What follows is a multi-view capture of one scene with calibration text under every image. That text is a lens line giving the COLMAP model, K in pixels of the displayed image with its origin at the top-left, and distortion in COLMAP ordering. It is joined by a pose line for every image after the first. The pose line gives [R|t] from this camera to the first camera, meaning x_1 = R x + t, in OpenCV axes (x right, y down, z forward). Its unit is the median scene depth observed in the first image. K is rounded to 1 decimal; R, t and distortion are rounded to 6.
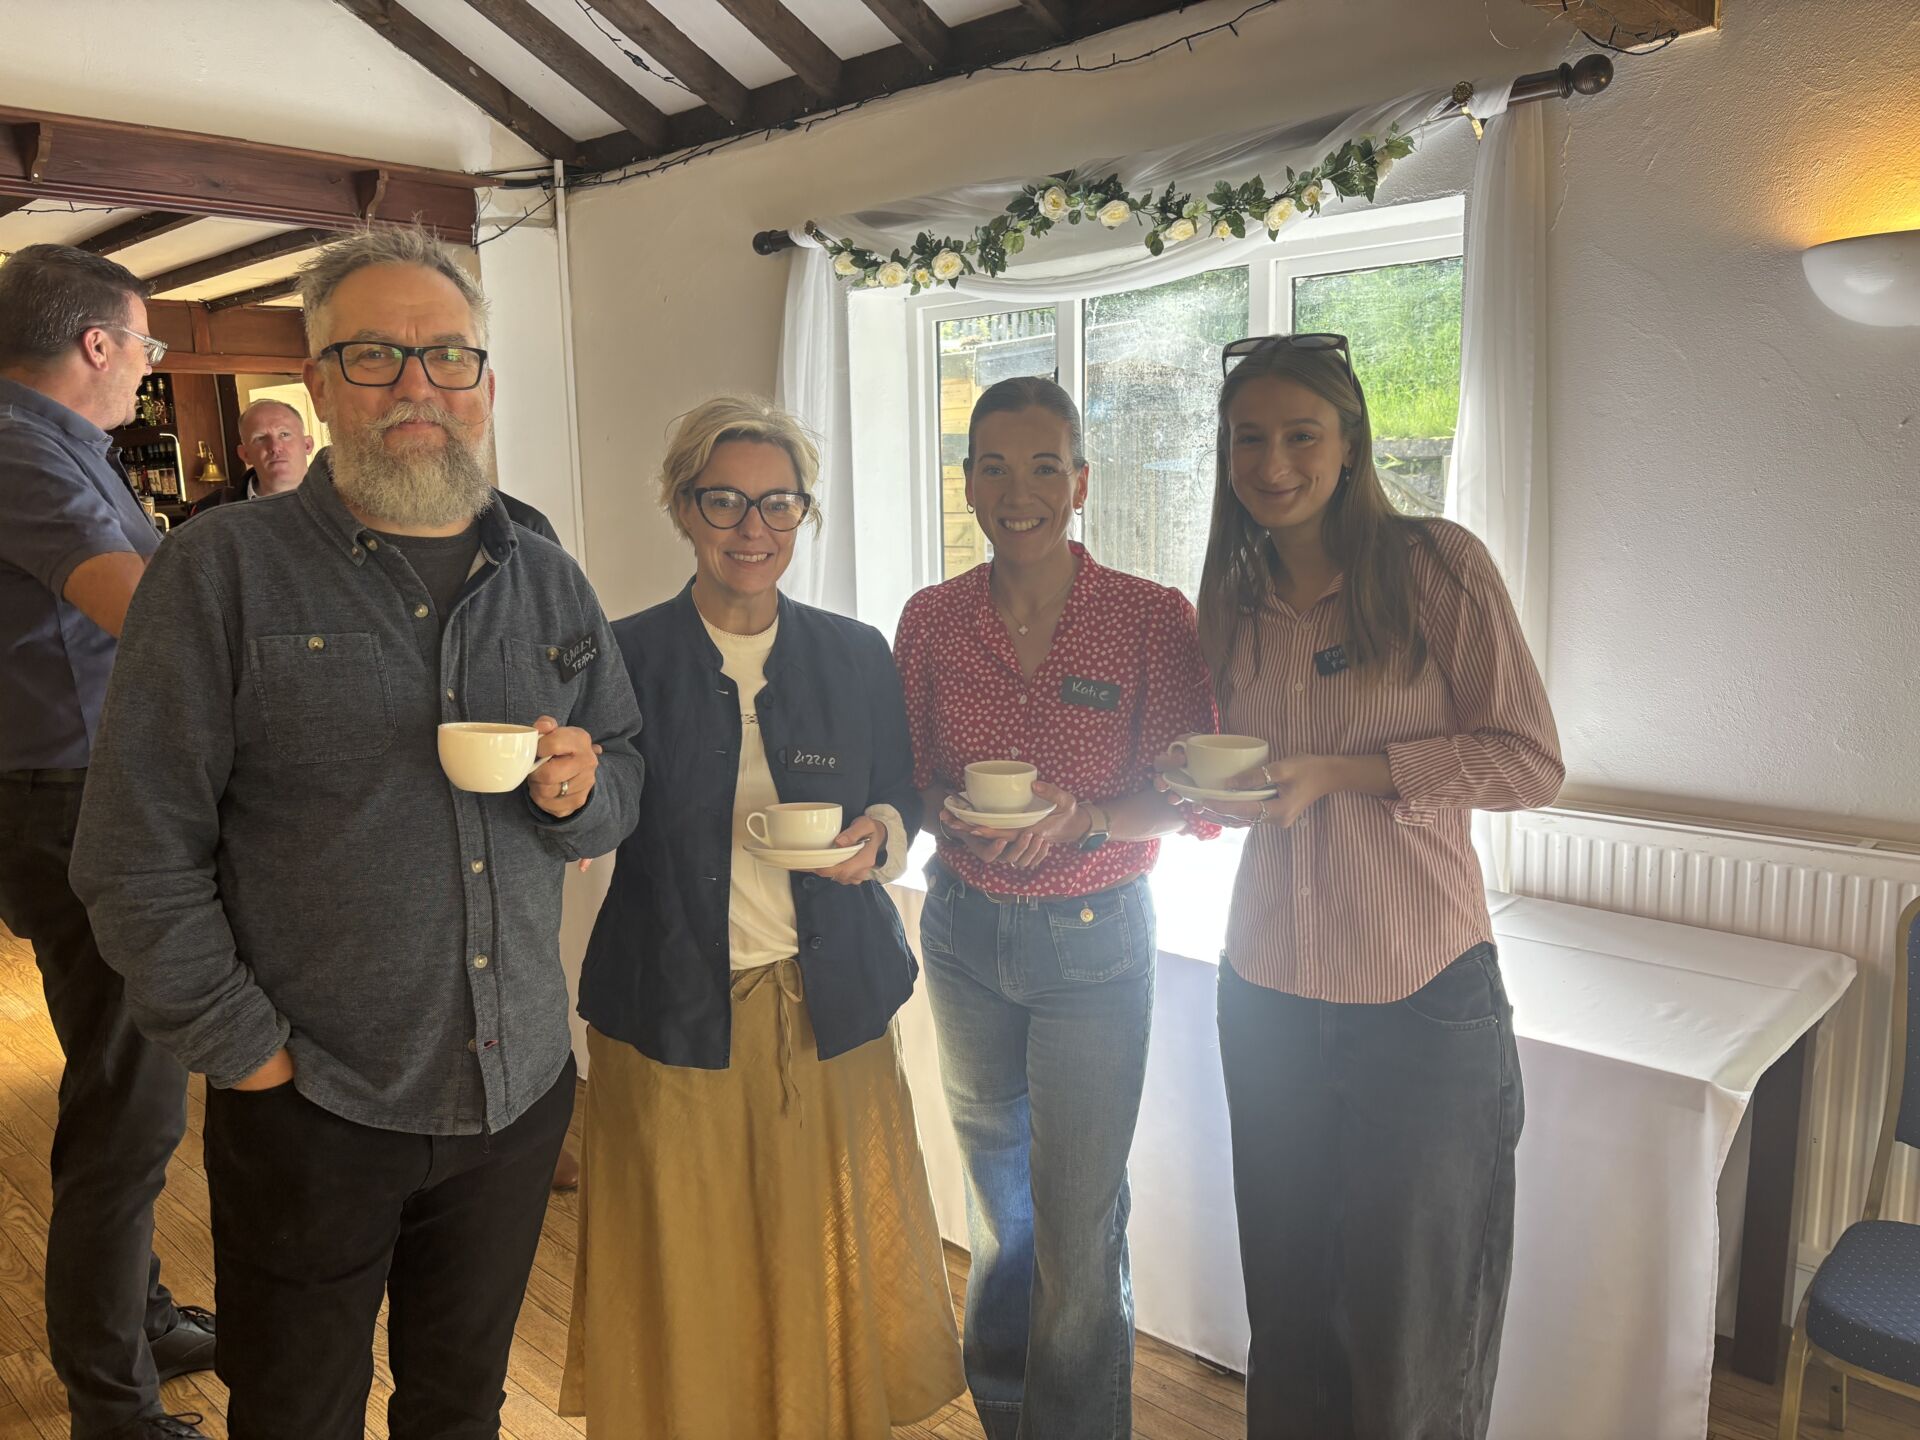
lens RADIAL K [[1443.8, 0, 960.0], [0, 1443.8, 720.0], [0, 0, 1]] dist [0.063898, -0.094155]
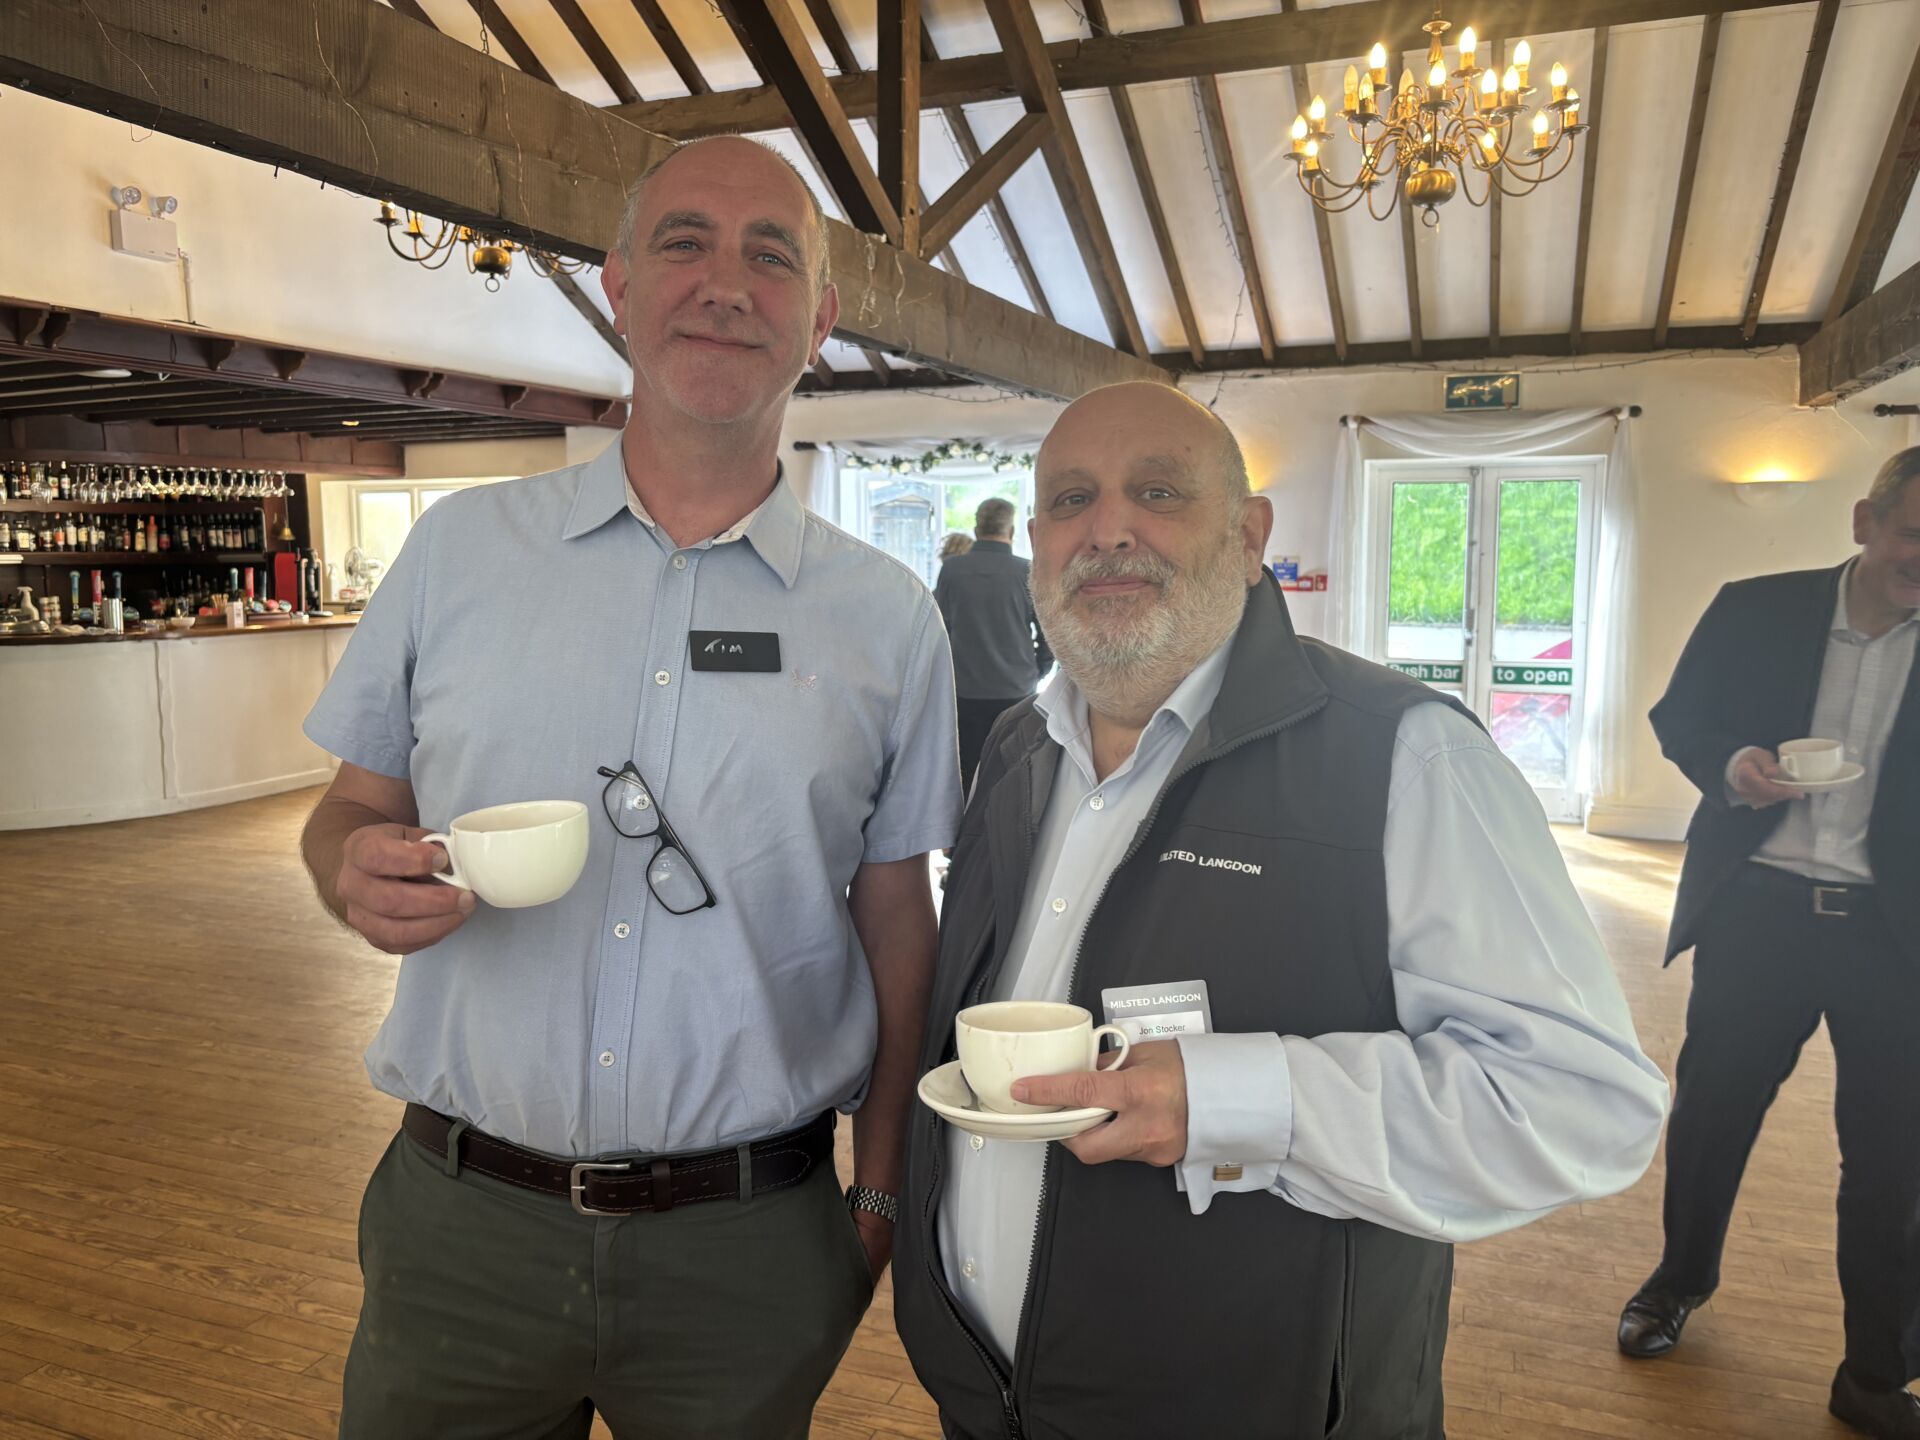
lens RADIAL K [[1477.3, 0, 953.0], [0, 1477.3, 749.5], [0, 0, 1]] dist [0.007066, 0.001608]
pose [[0.925518, -0.027903, 0.377674, -0.806833], [0.040017, 0.998904, -0.024265, 0.218520], [-0.376583, 0.037571, 0.925621, -1.240144]]
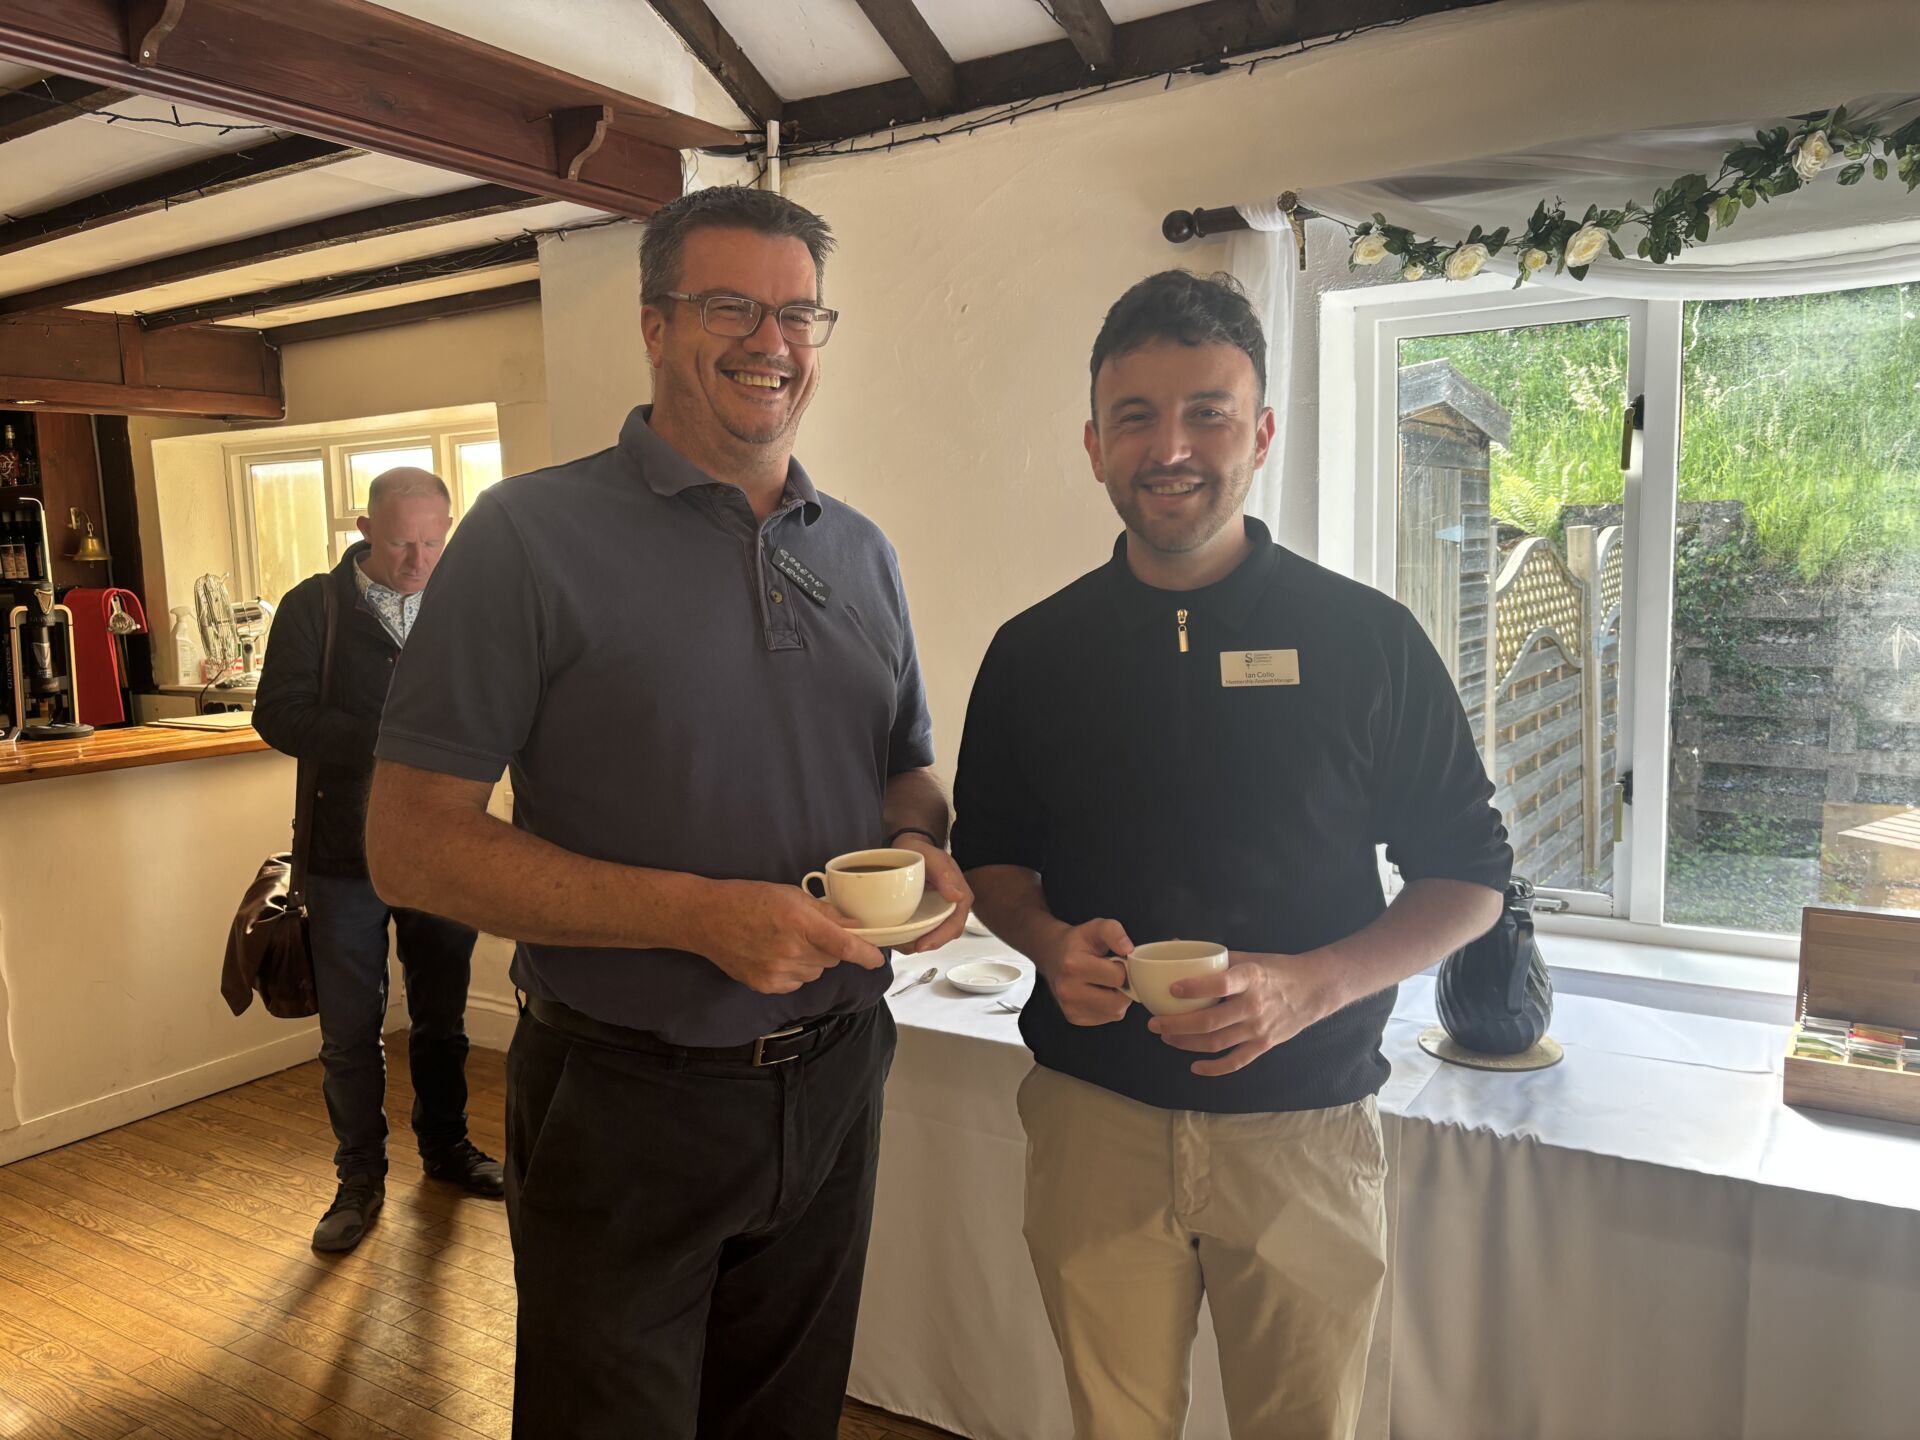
lens RADIAL K [[1477.3, 0, 953.0], [0, 1477.3, 749.5], [0, 0, 1]] dist [0.007066, 0.001608]
pose [[0.983724, -0.023493, 0.178142, -0.382604], [0.030214, 0.998926, -0.035114, -0.047404], [-0.177126, 0.039925, 0.983378, 0.312309]]
